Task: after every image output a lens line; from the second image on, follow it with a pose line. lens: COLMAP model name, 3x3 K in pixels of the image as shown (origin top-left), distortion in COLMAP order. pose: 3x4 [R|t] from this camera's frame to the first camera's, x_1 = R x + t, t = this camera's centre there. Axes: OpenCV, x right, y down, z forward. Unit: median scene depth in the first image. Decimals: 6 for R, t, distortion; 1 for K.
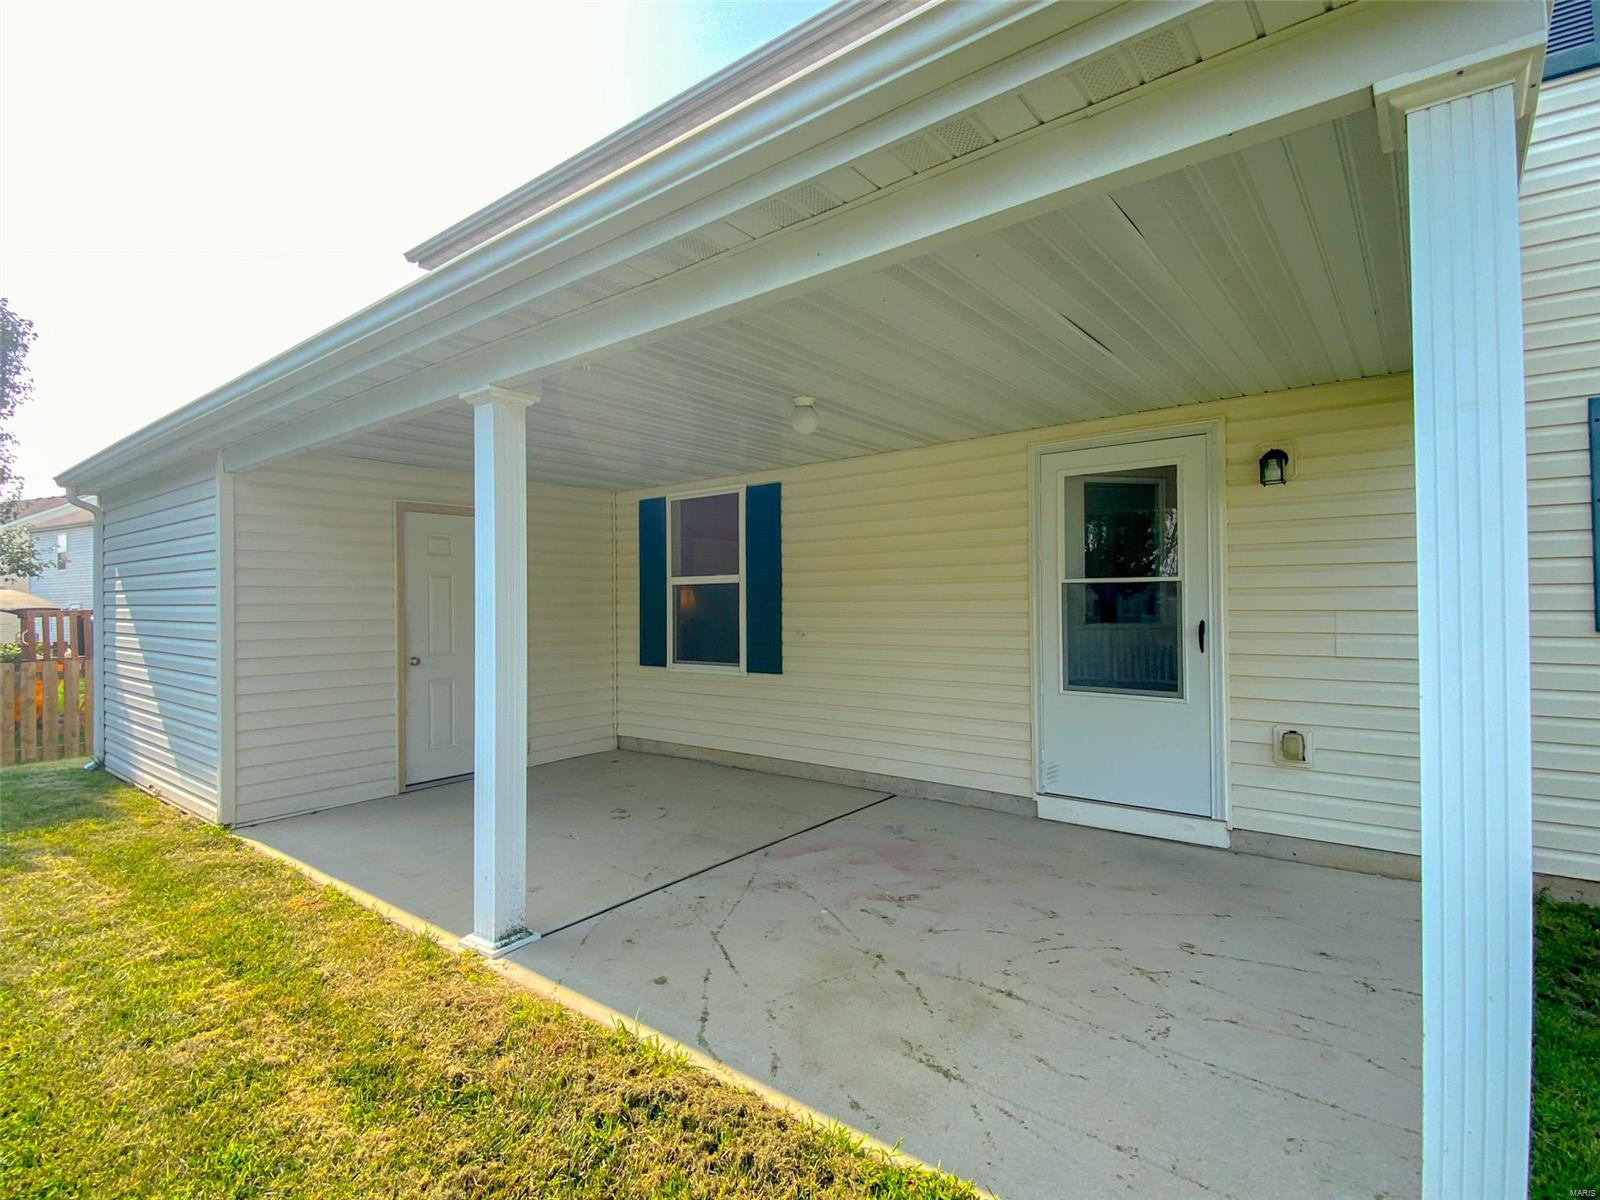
lens RADIAL K [[799.7, 0, 800.0], [0, 799.7, 600.0], [0, 0, 1]] dist [0.033740, -0.000033]
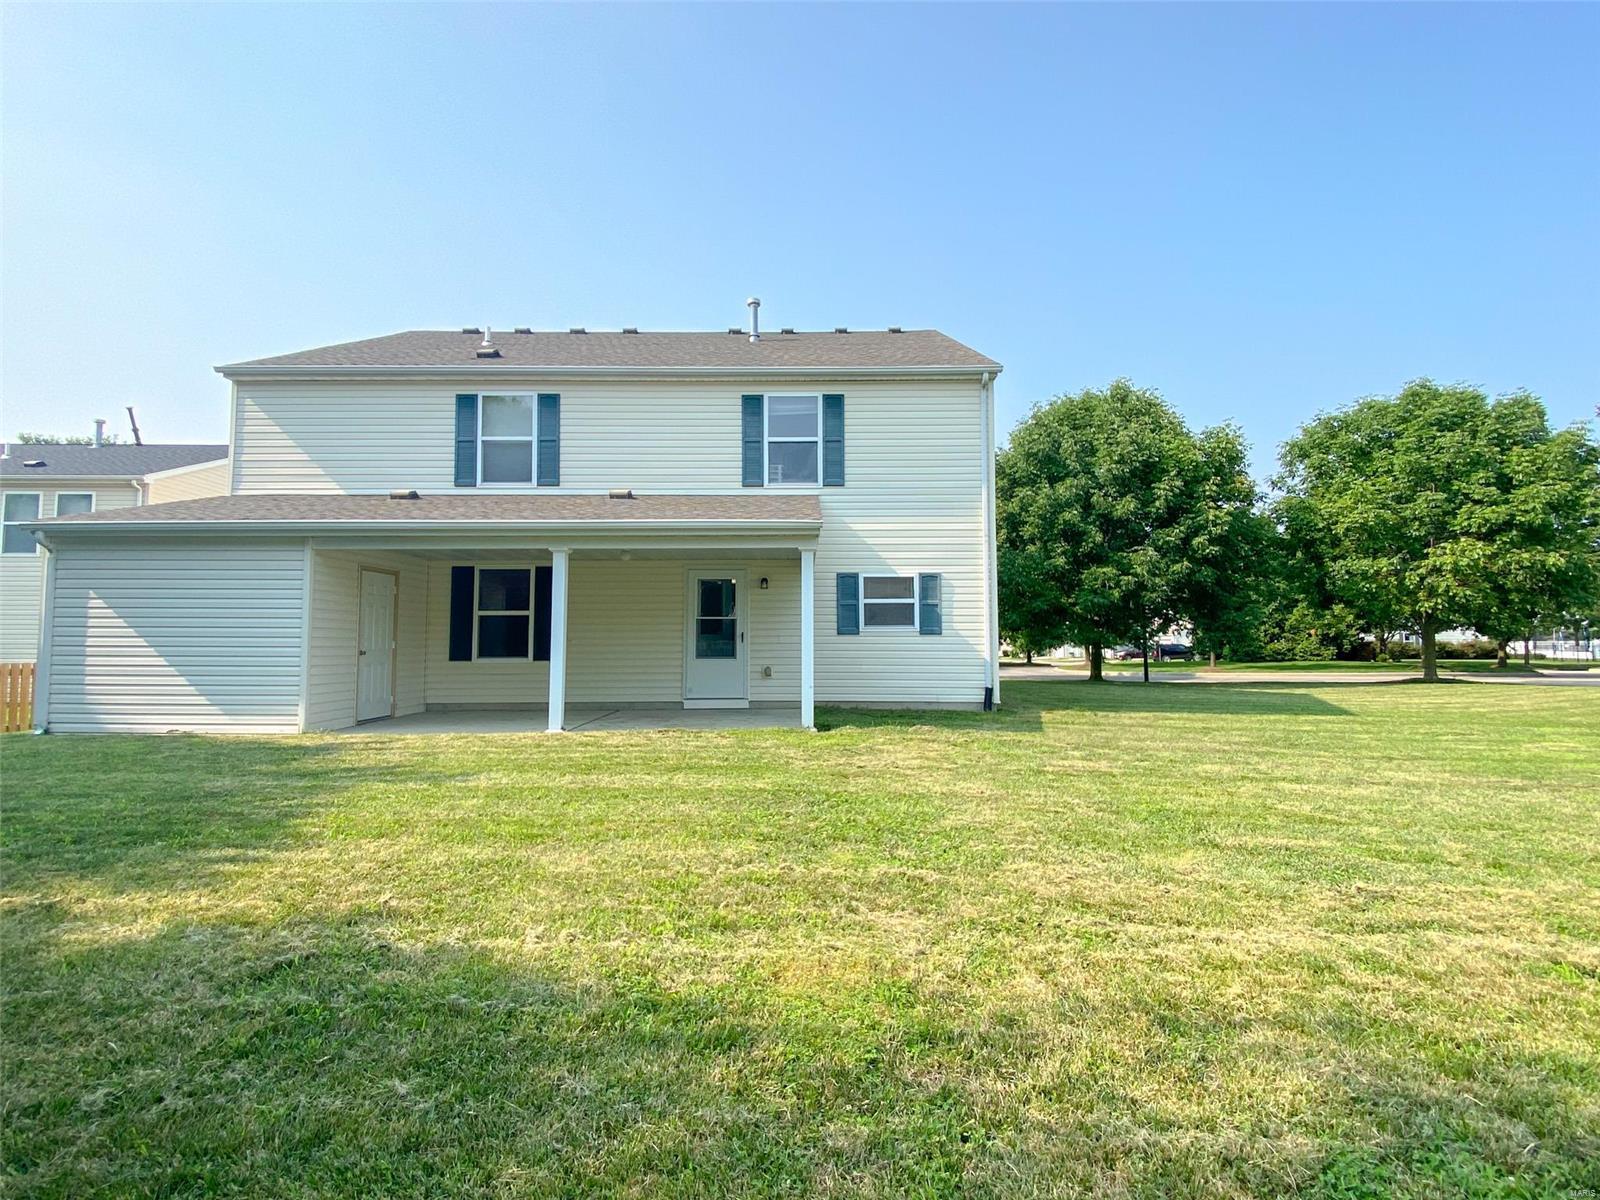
lens RADIAL K [[799.7, 0, 800.0], [0, 799.7, 600.0], [0, 0, 1]] dist [0.033740, -0.000033]
pose [[0.782137, 0.042813, 0.621634, -0.843227], [-0.008935, 0.998305, -0.057513, 0.053301], [-0.623042, 0.039429, 0.781194, -1.033829]]
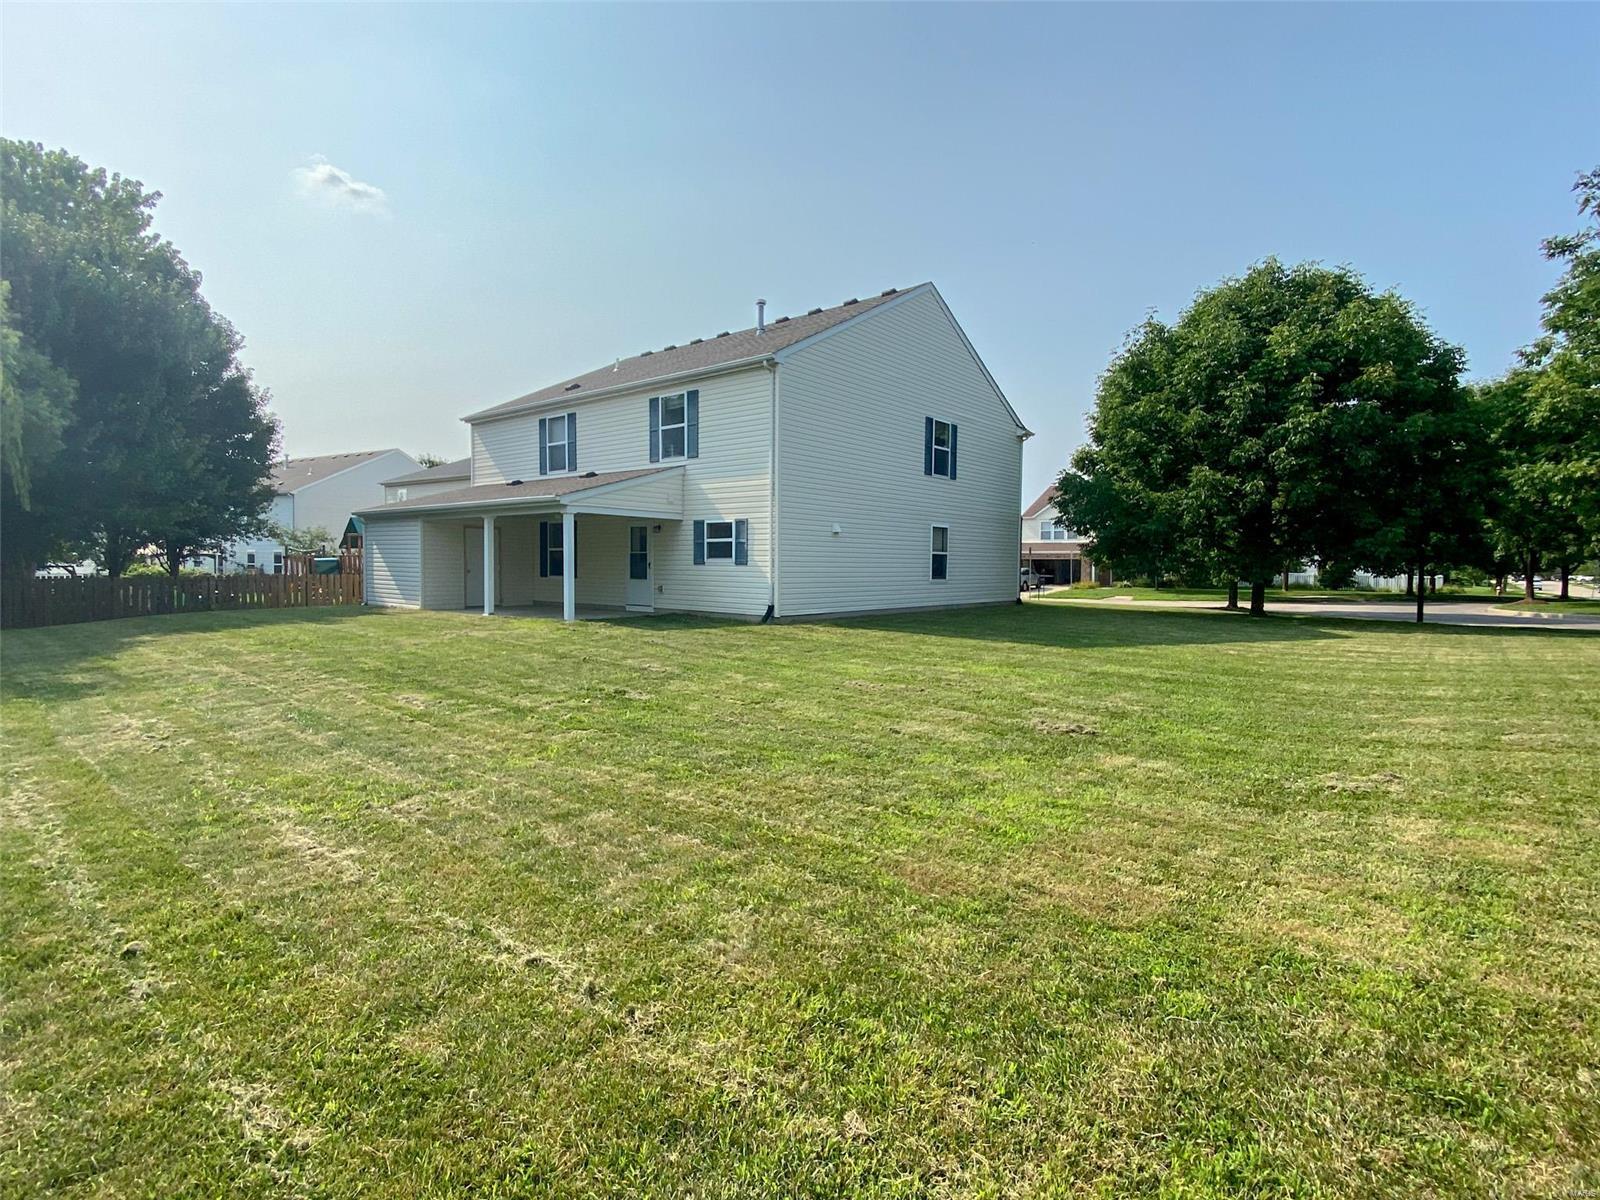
lens RADIAL K [[784.5, 0, 800.0], [0, 784.5, 600.0], [0, 0, 1]] dist [0.035836, 0.000034]
pose [[0.999814, 0.016963, -0.009198, 0.986665], [-0.016433, 0.998356, 0.054906, -0.012829], [0.010114, -0.054745, 0.998449, -2.391765]]
